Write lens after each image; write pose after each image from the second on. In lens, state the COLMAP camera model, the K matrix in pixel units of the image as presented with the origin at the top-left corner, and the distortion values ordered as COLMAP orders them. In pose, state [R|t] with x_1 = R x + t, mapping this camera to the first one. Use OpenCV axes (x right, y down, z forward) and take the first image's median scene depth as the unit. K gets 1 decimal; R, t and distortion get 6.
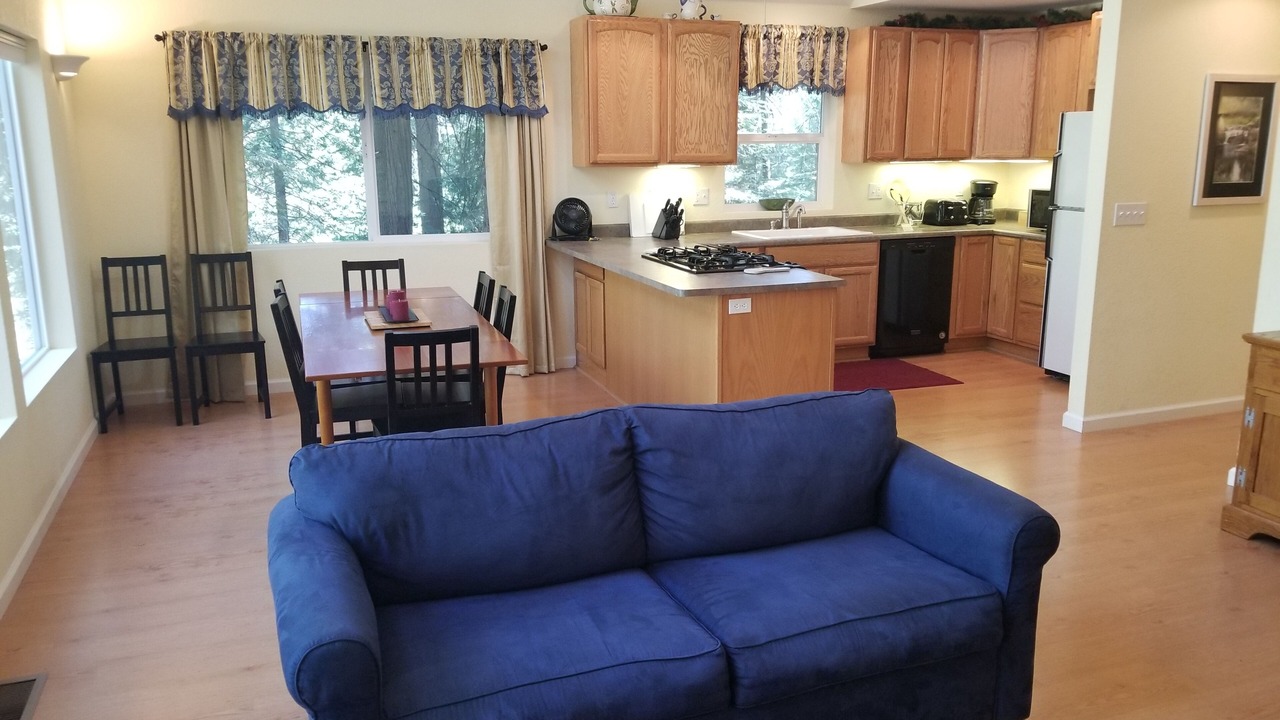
lens RADIAL K [[1026.0, 0, 631.1], [0, 1026.0, 361.9], [0, 0, 1]] dist [0.084703, -0.137391]
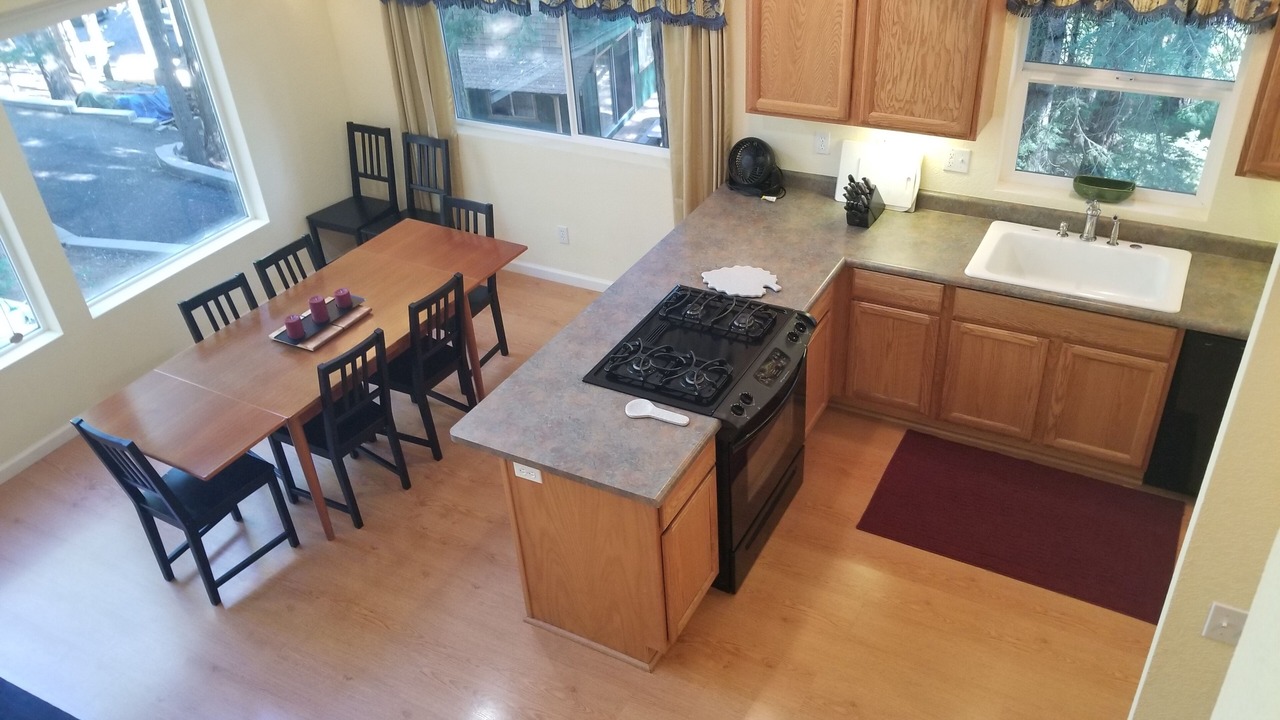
lens RADIAL K [[989.0, 0, 640.9], [0, 989.0, 372.4], [0, 0, 1]] dist [-0.004733, -0.003929]
pose [[0.667670, 0.390649, -0.633727, 0.424224], [-0.111751, 0.894207, 0.433481, -0.317250], [0.736022, -0.218603, 0.640690, 0.441550]]
